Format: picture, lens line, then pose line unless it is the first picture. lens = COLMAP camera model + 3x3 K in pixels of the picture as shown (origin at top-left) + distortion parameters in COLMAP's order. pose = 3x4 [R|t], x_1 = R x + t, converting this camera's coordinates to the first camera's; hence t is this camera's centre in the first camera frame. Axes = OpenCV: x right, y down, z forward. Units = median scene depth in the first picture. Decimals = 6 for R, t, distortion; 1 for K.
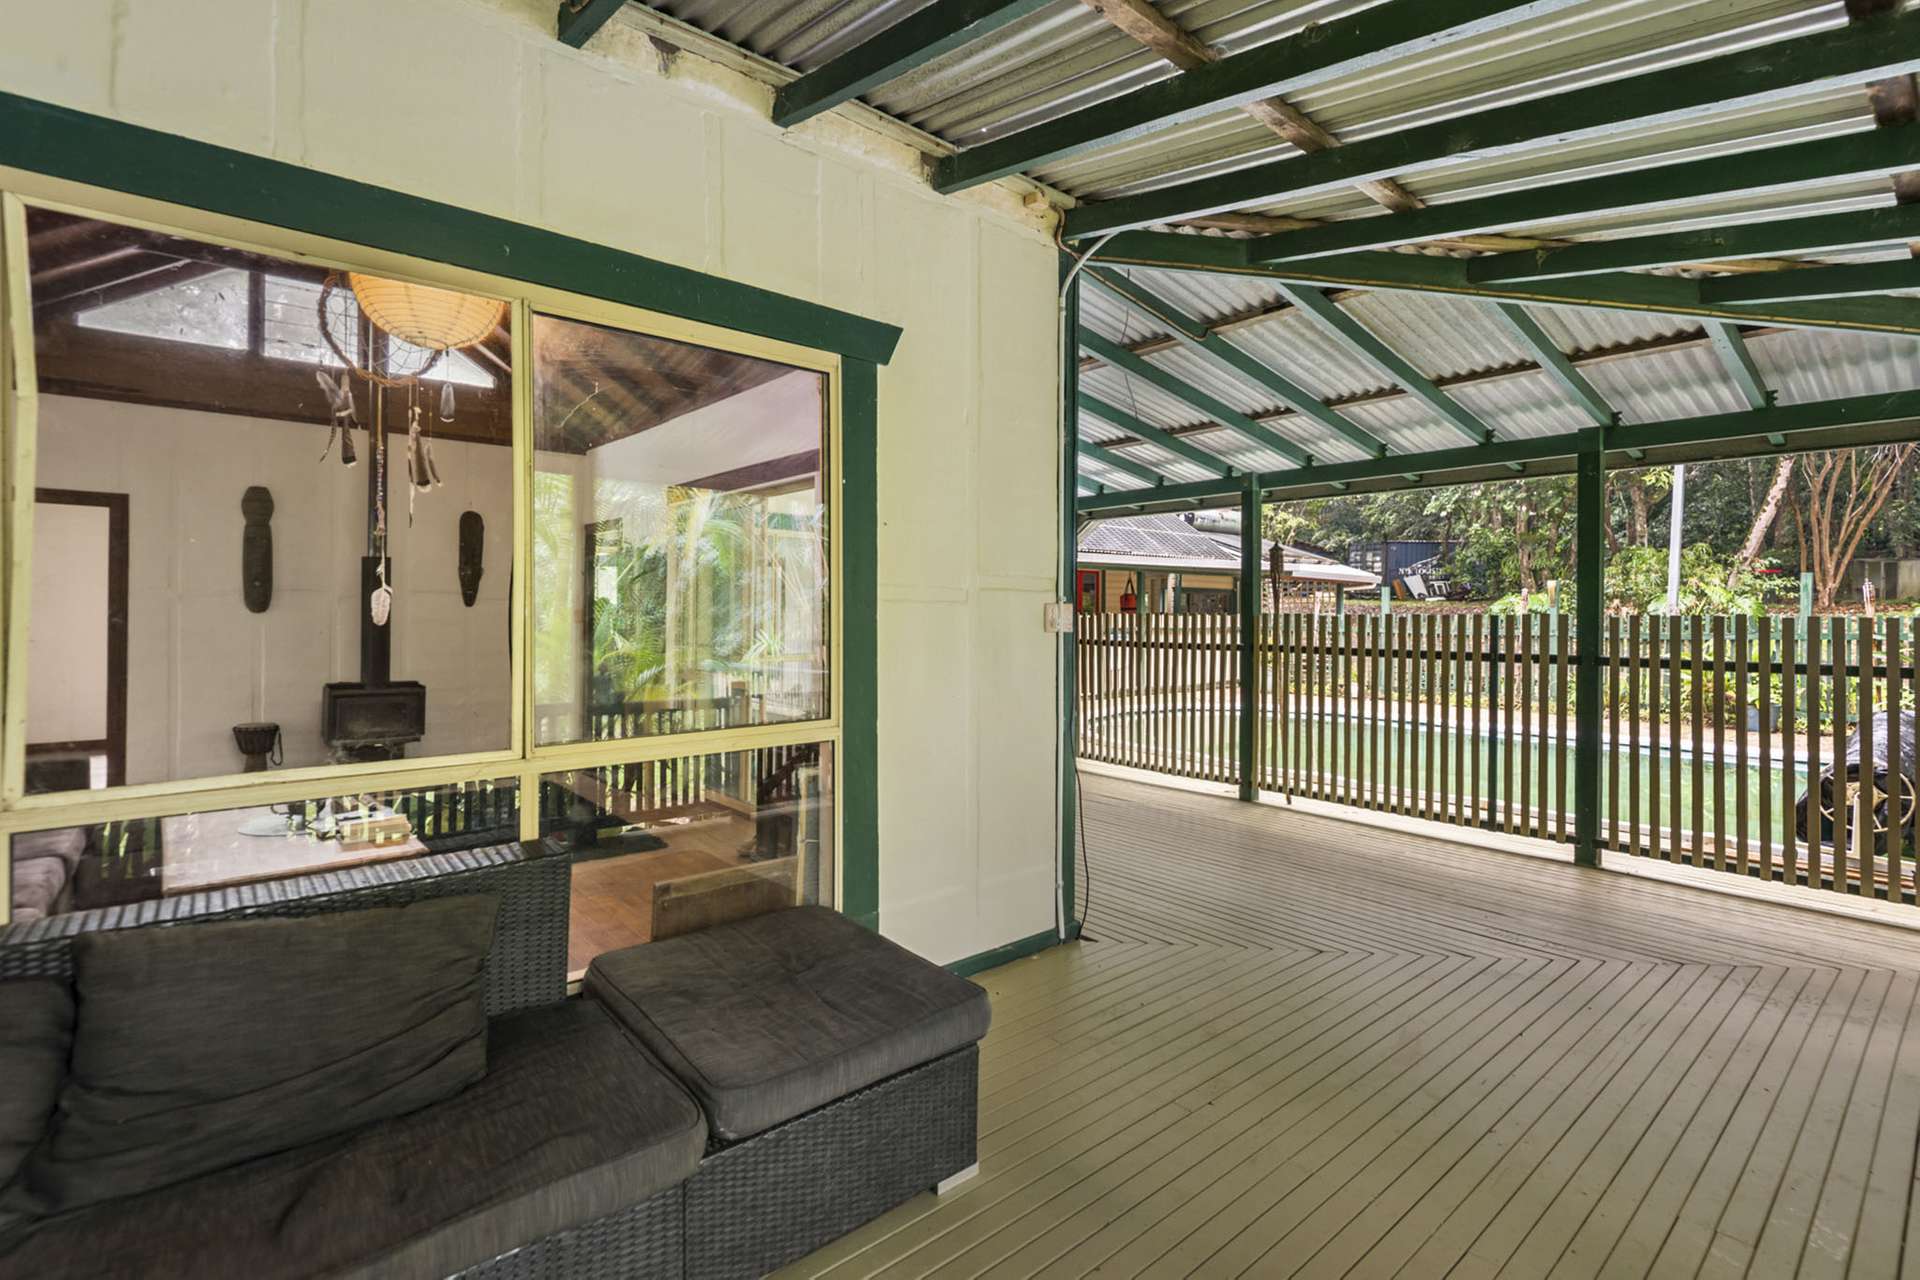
lens RADIAL K [[885.2, 0, 960.0], [0, 885.2, 640.0], [0, 0, 1]] dist [0.000089, -0.000173]
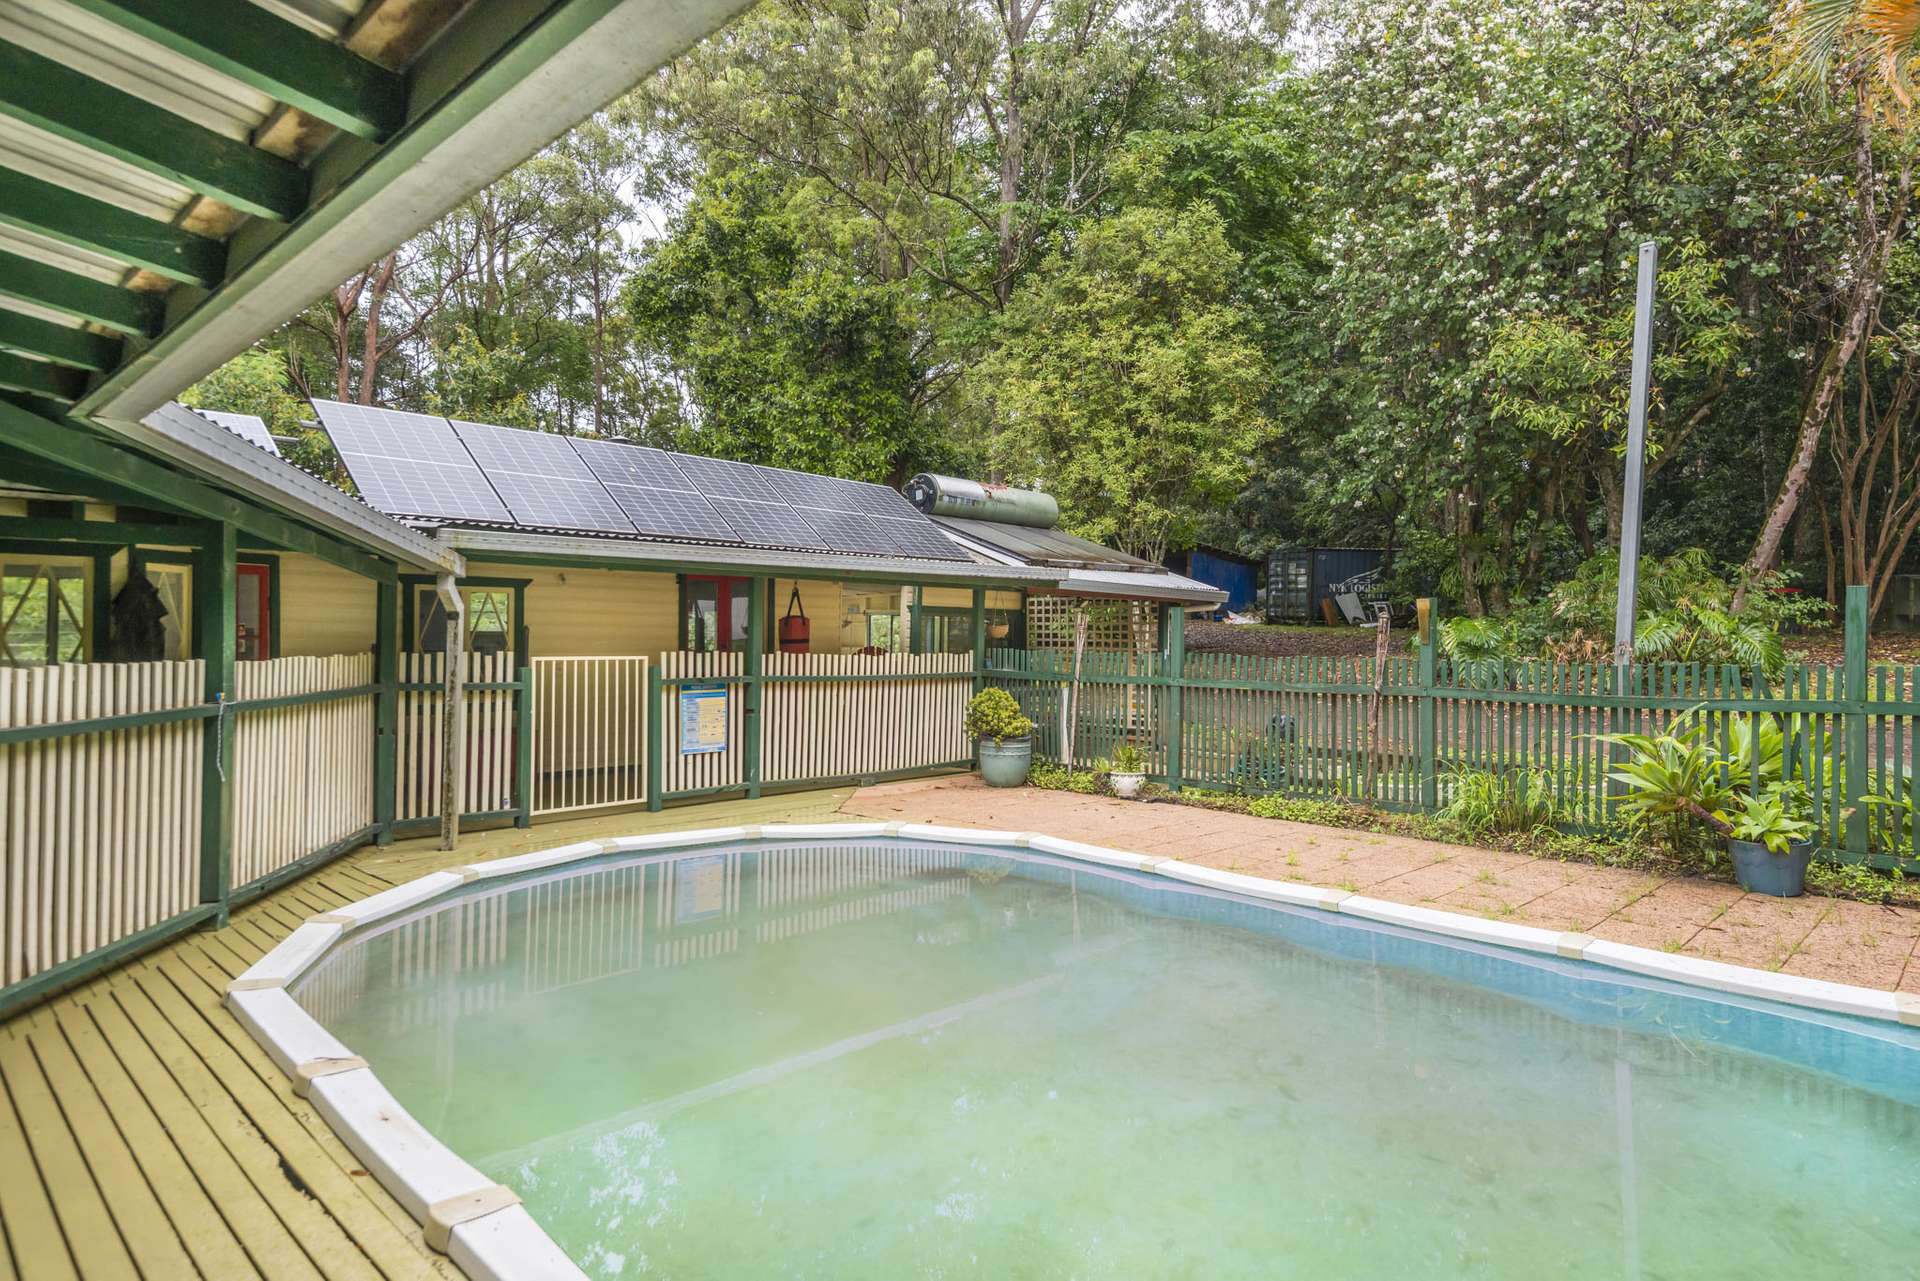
lens RADIAL K [[1095.6, 0, 960.0], [0, 1095.6, 640.5], [0, 0, 1]] dist [-0.001600, 0.031793]
pose [[0.995228, 0.004675, 0.097466, 0.159202], [-0.002026, 0.999626, -0.027263, -0.010923], [-0.097557, 0.026936, 0.994865, 0.175391]]
